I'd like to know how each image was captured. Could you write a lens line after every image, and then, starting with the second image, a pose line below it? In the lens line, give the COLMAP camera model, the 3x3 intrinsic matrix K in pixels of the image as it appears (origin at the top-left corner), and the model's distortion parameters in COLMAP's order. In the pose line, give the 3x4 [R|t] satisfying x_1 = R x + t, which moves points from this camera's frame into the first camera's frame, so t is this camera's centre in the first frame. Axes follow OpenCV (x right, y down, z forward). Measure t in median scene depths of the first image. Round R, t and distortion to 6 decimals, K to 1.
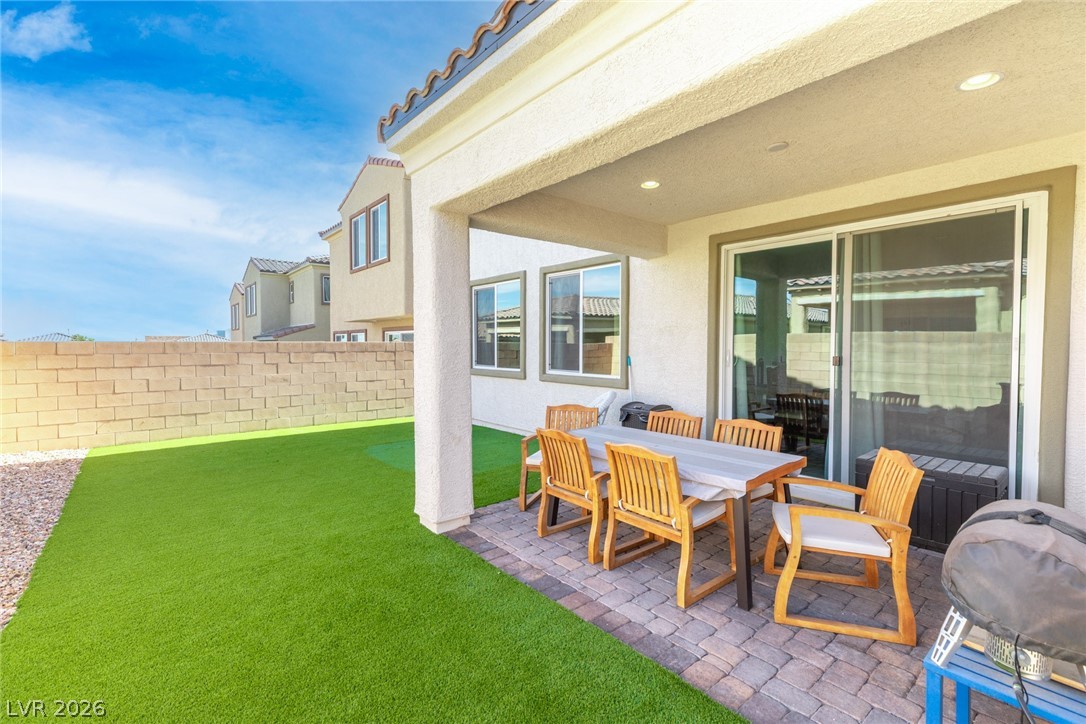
lens RADIAL K [[488.4, 0, 542.6], [0, 488.4, 351.5], [0, 0, 1]] dist [0.002840, 0.000473]
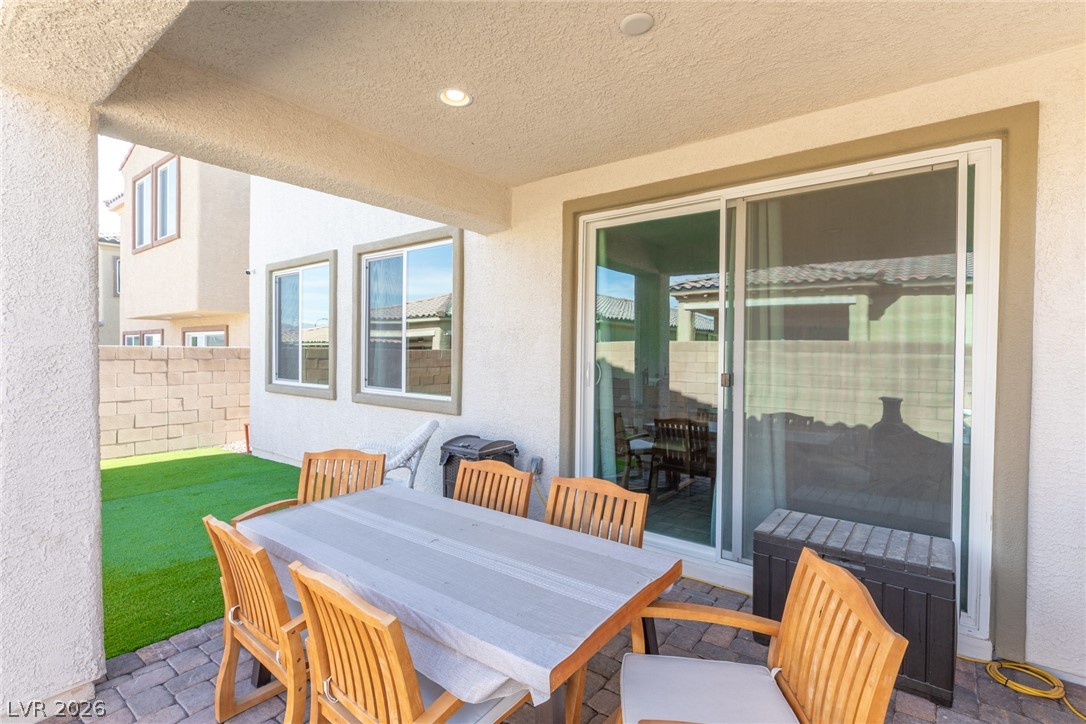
lens RADIAL K [[513.9, 0, 547.0], [0, 513.9, 347.8], [0, 0, 1]] dist [-0.002245, -0.000514]
pose [[0.976892, 0.009191, 0.213536, 0.143367], [-0.004869, 0.999773, -0.020759, -0.007795], [-0.213679, 0.019239, 0.976715, 0.249213]]
